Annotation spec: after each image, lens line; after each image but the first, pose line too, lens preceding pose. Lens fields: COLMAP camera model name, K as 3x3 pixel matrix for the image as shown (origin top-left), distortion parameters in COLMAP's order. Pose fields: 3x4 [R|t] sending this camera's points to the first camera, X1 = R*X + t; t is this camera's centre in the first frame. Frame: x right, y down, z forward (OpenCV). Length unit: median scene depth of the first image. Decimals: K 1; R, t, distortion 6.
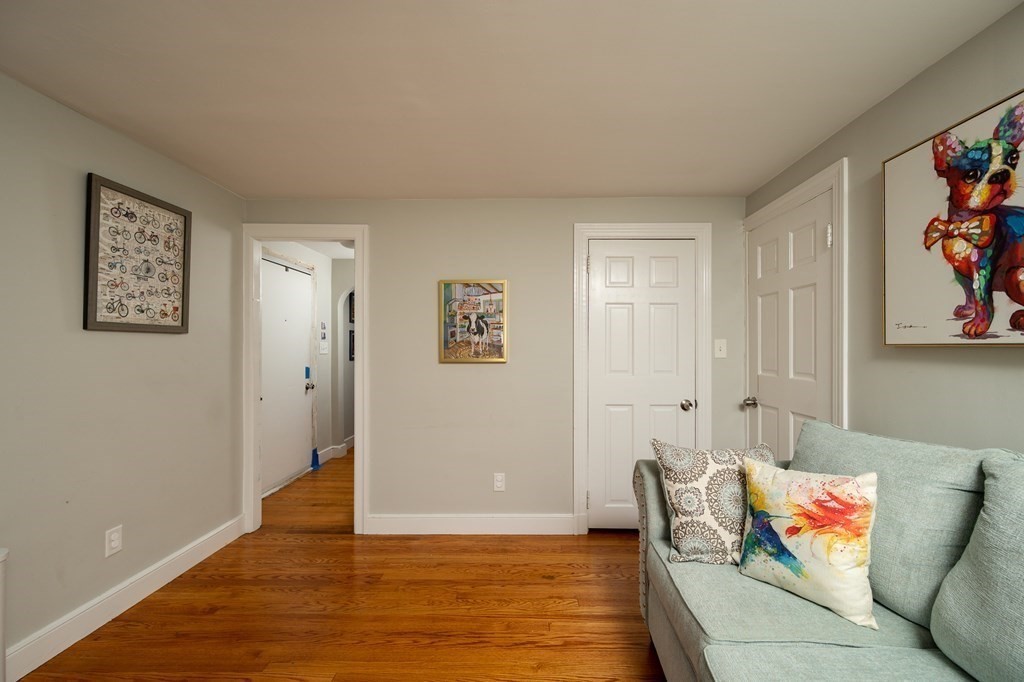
lens RADIAL K [[409.9, 0, 515.1], [0, 409.9, 343.8], [0, 0, 1]] dist [-0.003634, -0.000118]
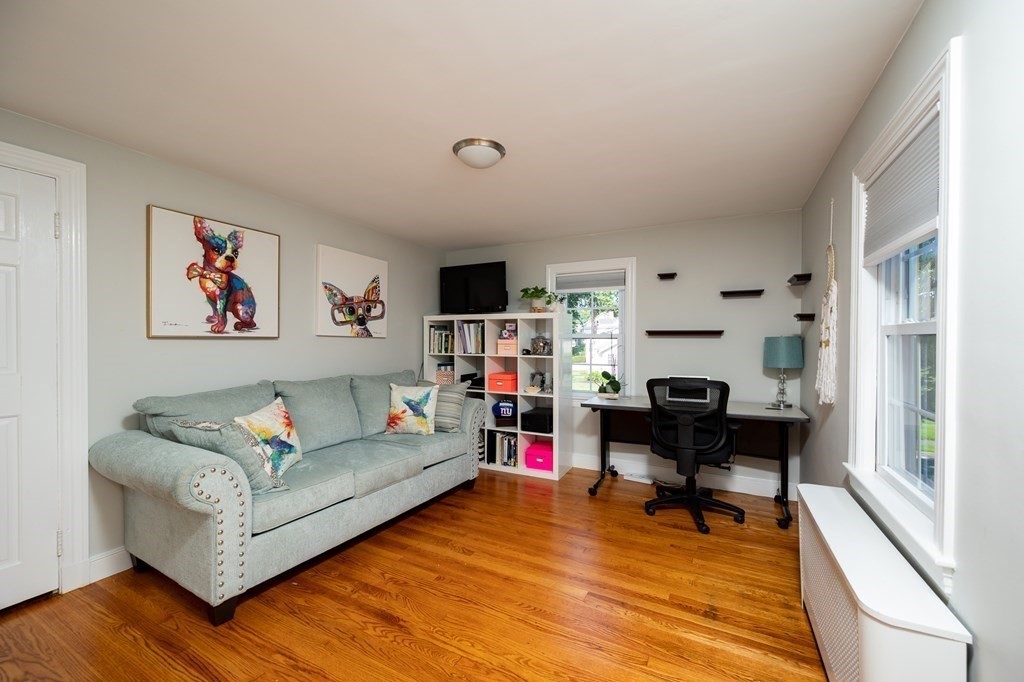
lens RADIAL K [[409.9, 0, 511.2], [0, 409.9, 341.9], [0, 0, 1]] dist [-0.003634, -0.000118]
pose [[-0.892091, -0.002158, 0.451850, -1.039483], [-0.004443, 0.999982, -0.003996, 0.029045], [-0.451833, -0.005572, -0.892085, 2.118716]]
